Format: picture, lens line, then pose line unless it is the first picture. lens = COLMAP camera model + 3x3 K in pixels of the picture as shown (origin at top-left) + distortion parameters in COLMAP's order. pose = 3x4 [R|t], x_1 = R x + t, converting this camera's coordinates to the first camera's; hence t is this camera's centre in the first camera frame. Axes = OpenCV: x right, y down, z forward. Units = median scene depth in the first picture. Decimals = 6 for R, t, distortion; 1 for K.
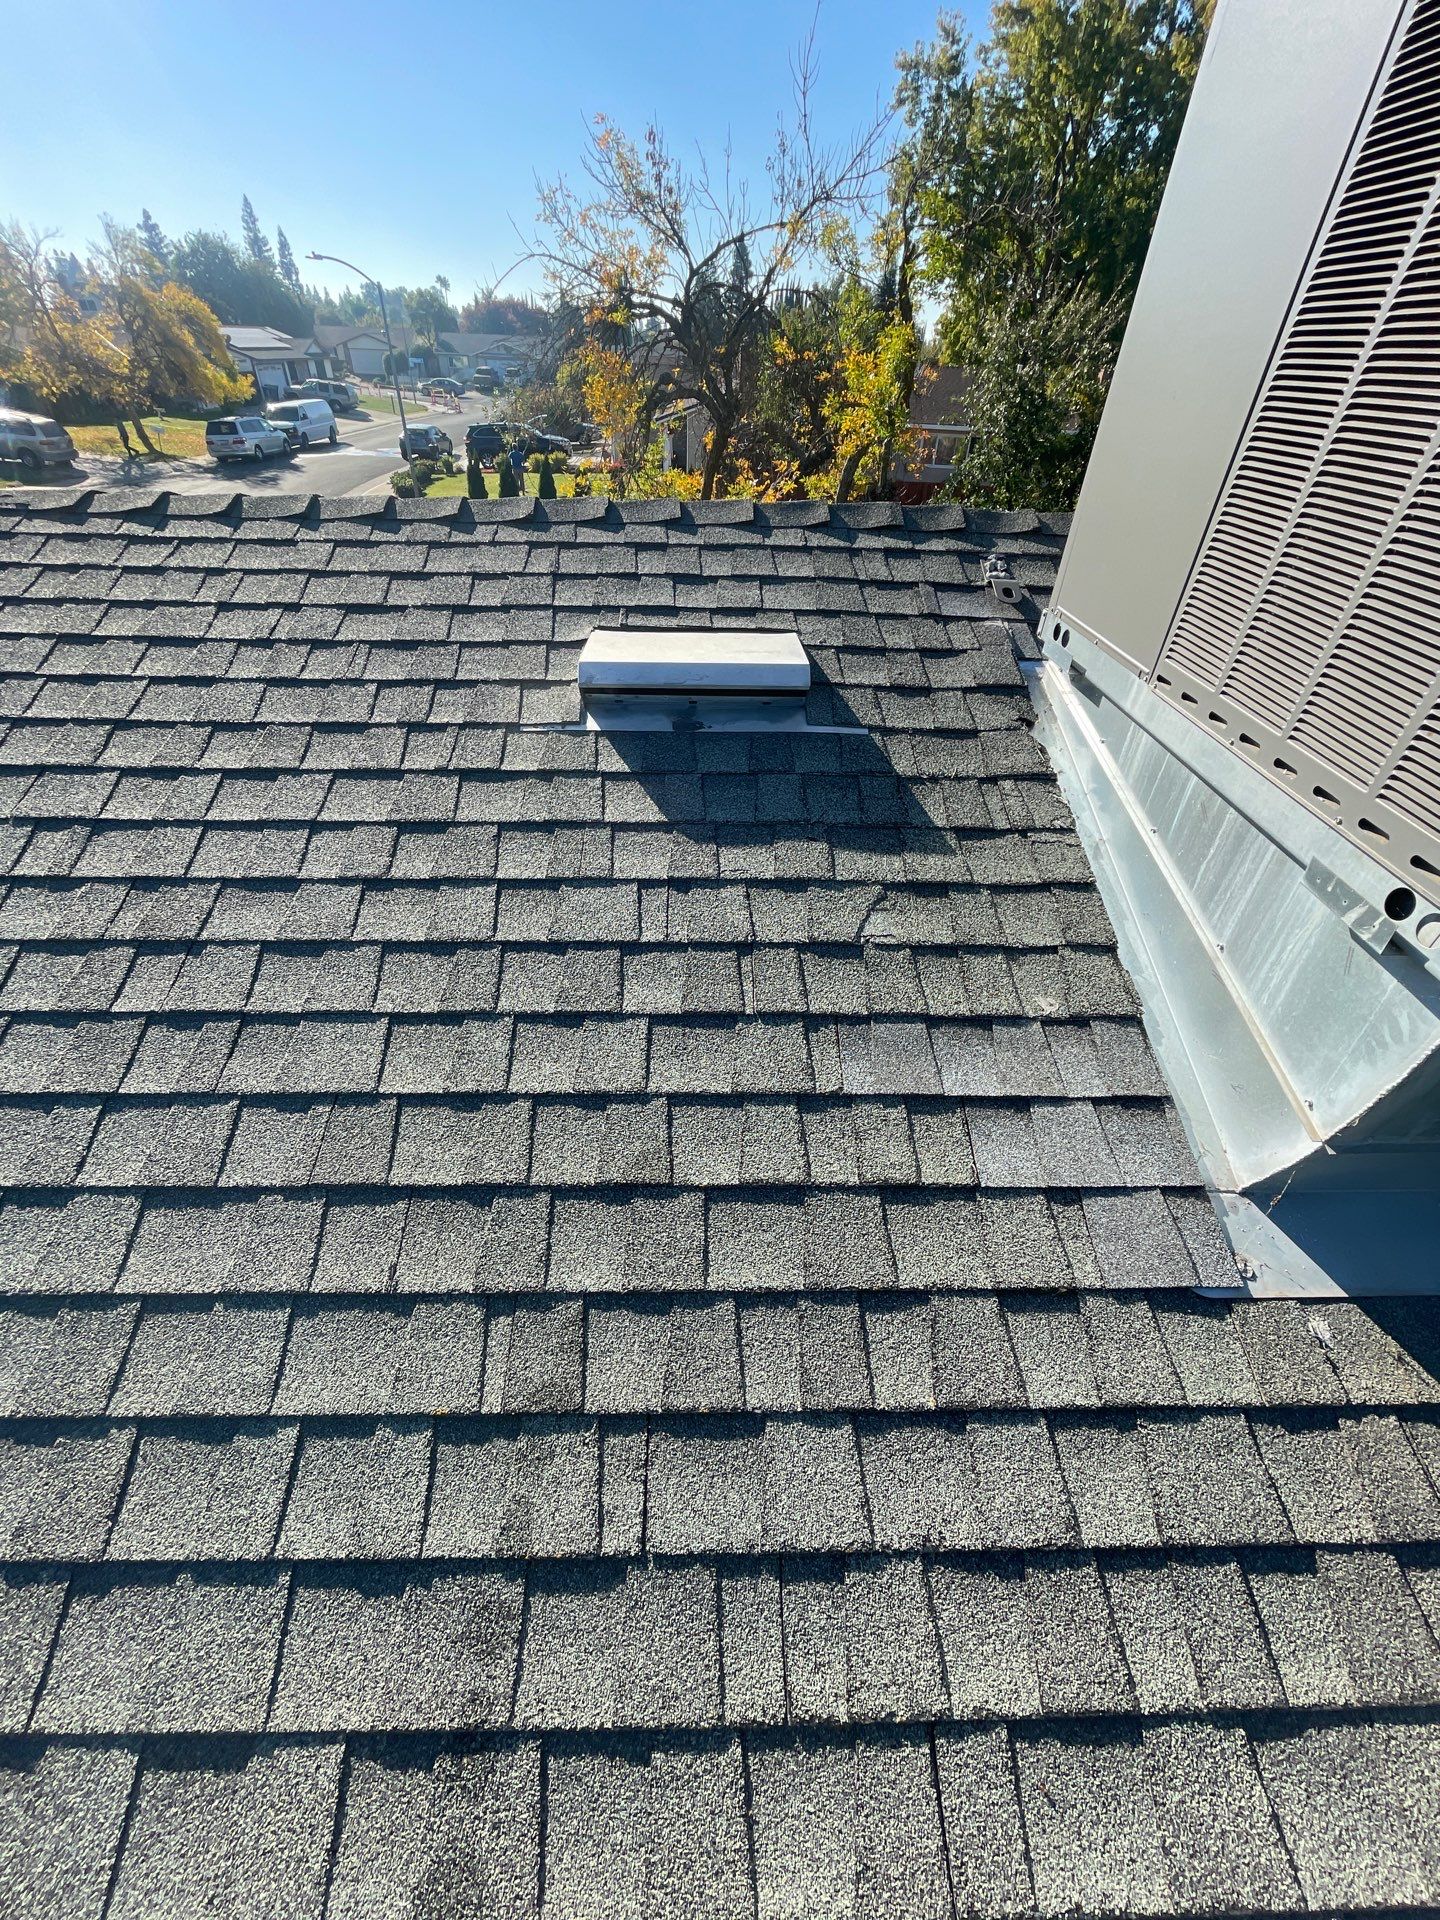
lens RADIAL K [[773.1, 0, 728.3], [0, 773.1, 963.7], [0, 0, 1]] dist [-0.001731, -0.000438]
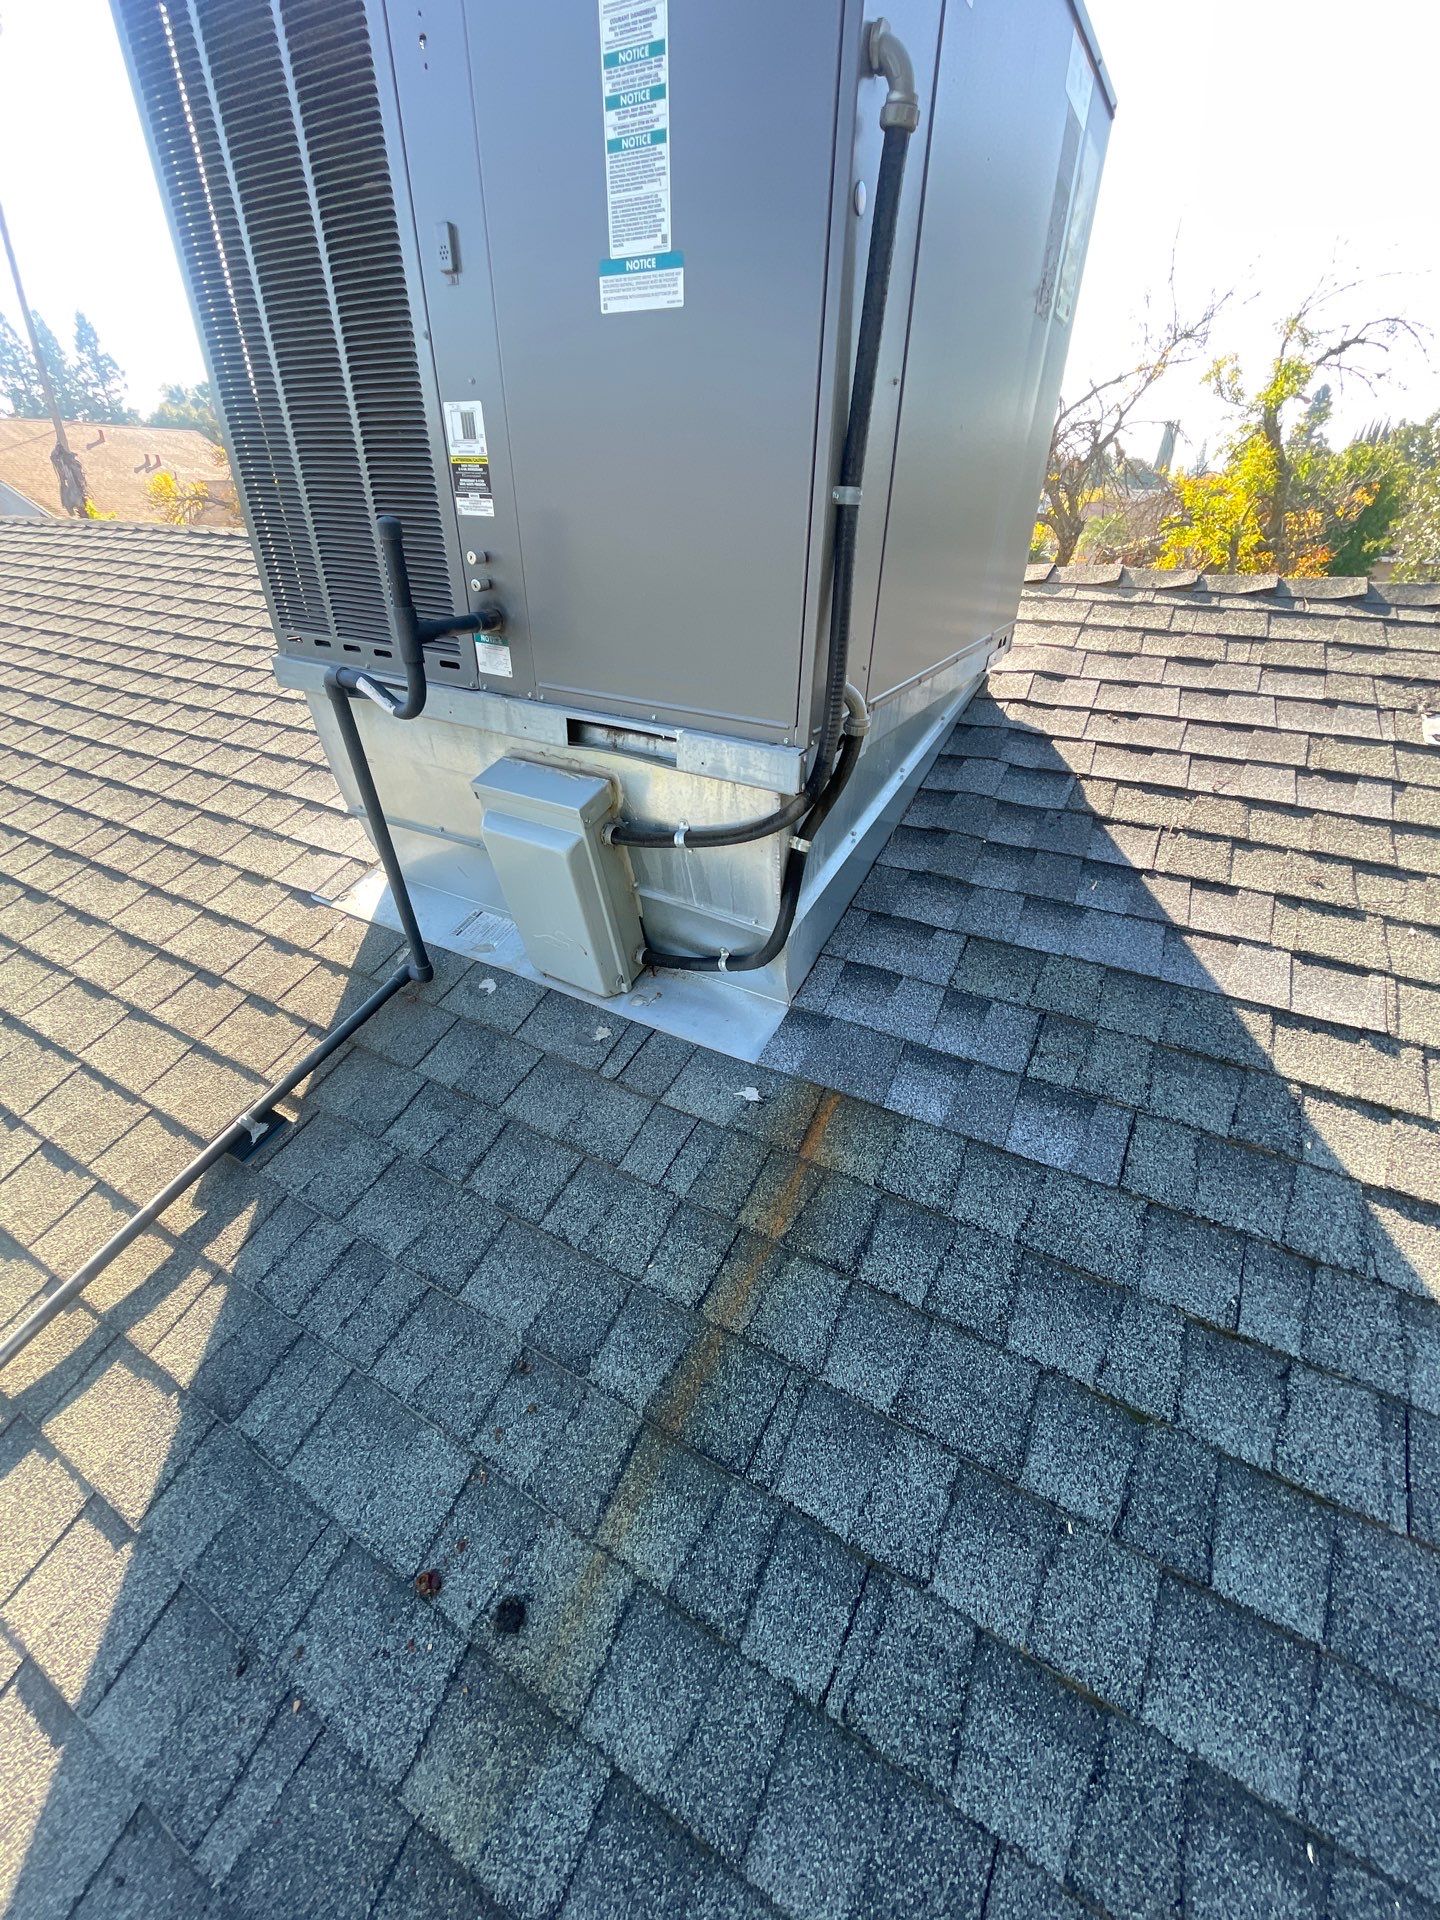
lens RADIAL K [[778.0, 0, 724.0], [0, 778.0, 962.7], [0, 0, 1]] dist [-0.002547, -0.000106]
pose [[0.848991, 0.252845, -0.463988, 1.849914], [-0.311735, 0.948665, -0.053440, 0.302420], [0.426657, 0.190011, 0.884228, -0.116686]]
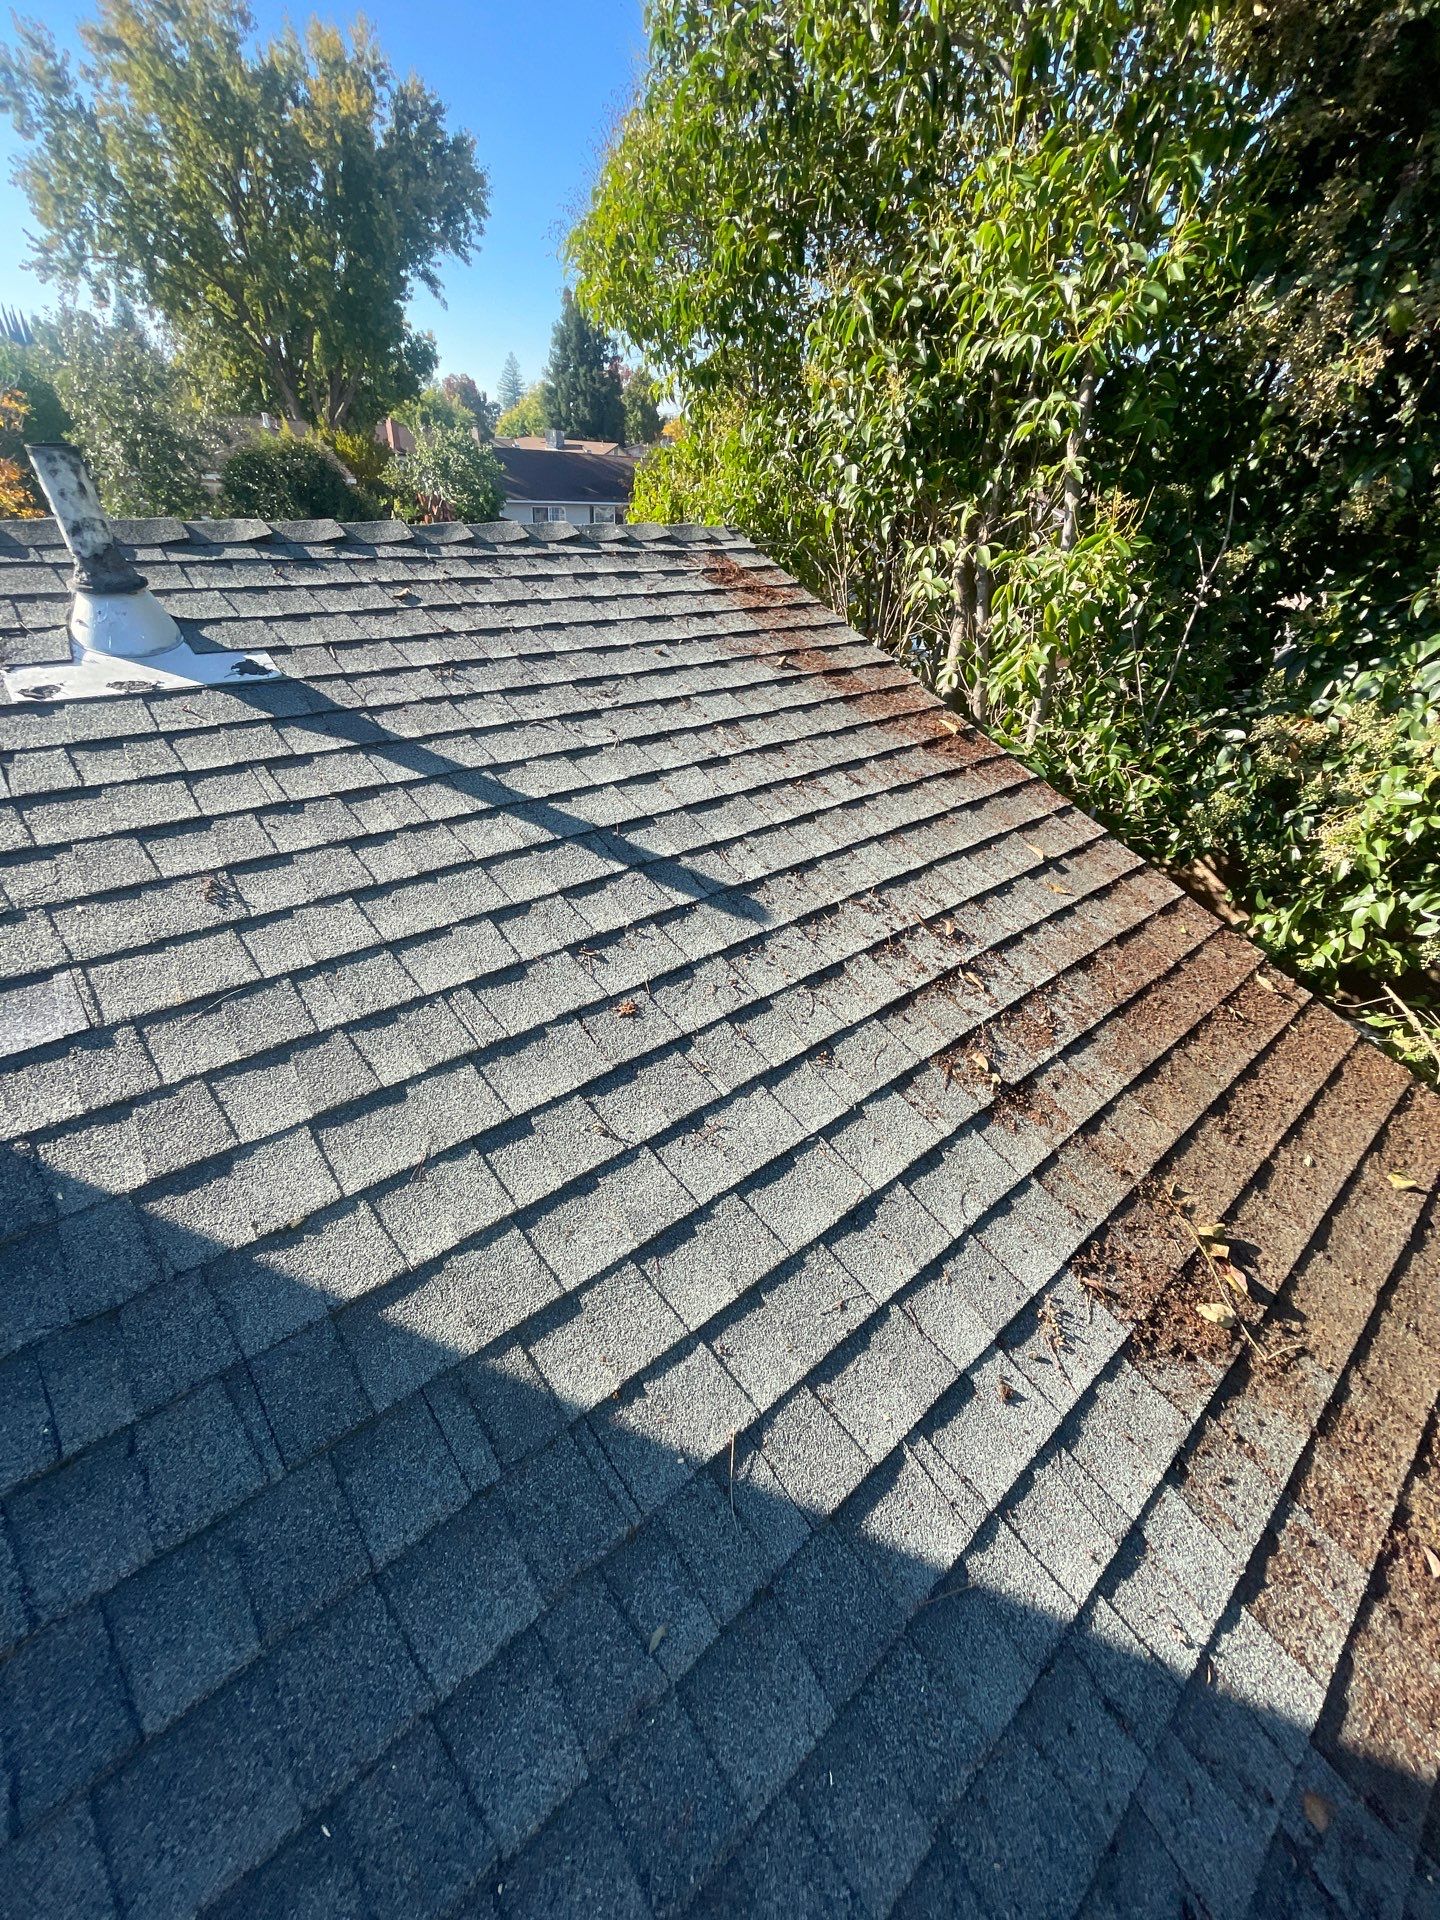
lens RADIAL K [[783.5, 0, 739.9], [0, 783.5, 952.5], [0, 0, 1]] dist [-0.000973, 0.000255]
pose [[0.772456, -0.330480, 0.542305, 2.230727], [0.363859, 0.930187, 0.048577, 0.229303], [-0.520499, 0.159799, 0.838776, -0.075891]]
